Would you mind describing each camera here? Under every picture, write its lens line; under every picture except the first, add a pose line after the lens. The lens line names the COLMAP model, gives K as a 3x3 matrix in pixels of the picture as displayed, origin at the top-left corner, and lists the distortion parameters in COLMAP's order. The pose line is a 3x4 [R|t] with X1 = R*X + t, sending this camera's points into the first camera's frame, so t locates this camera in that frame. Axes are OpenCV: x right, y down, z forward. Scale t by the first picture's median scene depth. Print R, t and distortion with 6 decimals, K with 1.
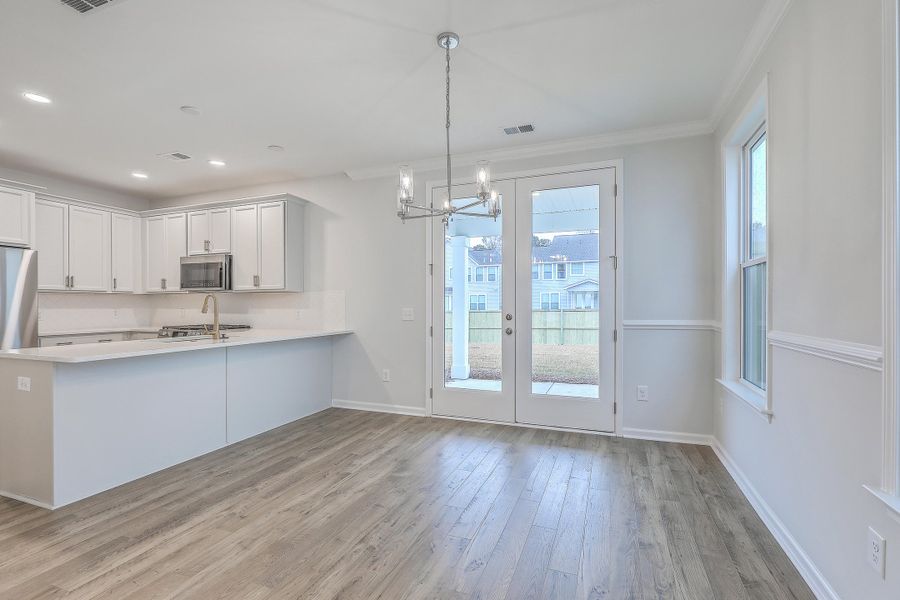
lens RADIAL K [[411.2, 0, 453.1], [0, 411.2, 305.8], [0, 0, 1]] dist [0.000340, -0.000031]
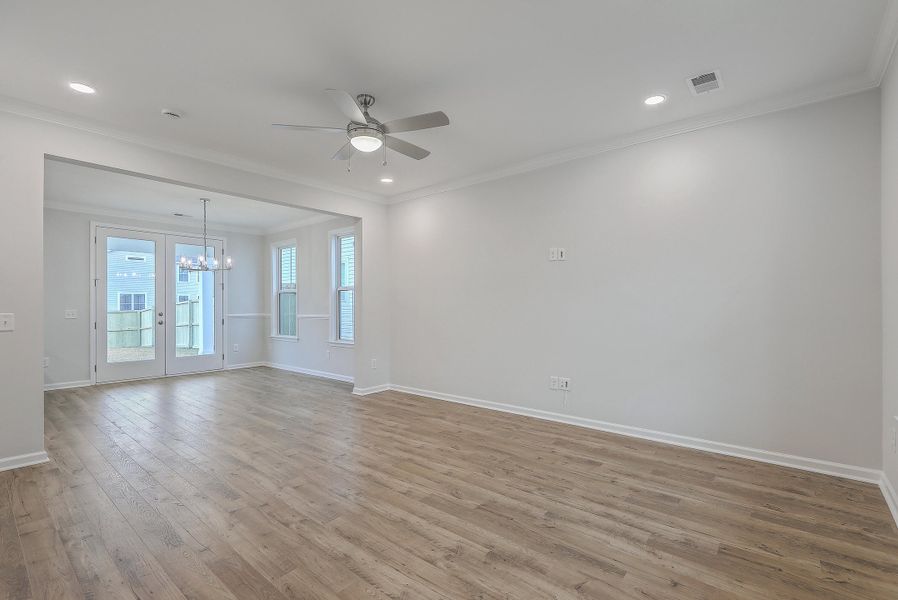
lens RADIAL K [[410.3, 0, 452.1], [0, 410.3, 305.7], [0, 0, 1]] dist [0.000340, -0.000031]
pose [[0.326135, 0.002533, 0.945320, -0.981151], [0.003872, 0.999984, -0.004015, 0.003316], [-0.945315, 0.004970, 0.326120, -0.634652]]
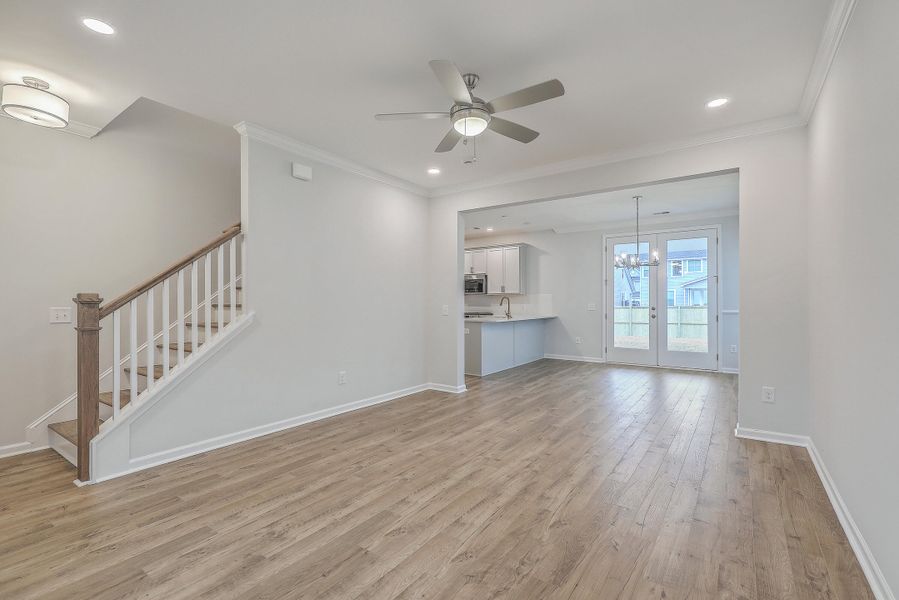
lens RADIAL K [[403.1, 0, 454.4], [0, 403.1, 299.2], [0, 0, 1]] dist [-0.000590, -0.000214]
pose [[0.970243, -0.000454, -0.242134, -0.266703], [-0.001585, 0.999965, -0.008227, 0.001668], [0.242130, 0.008366, 0.970208, -0.884516]]
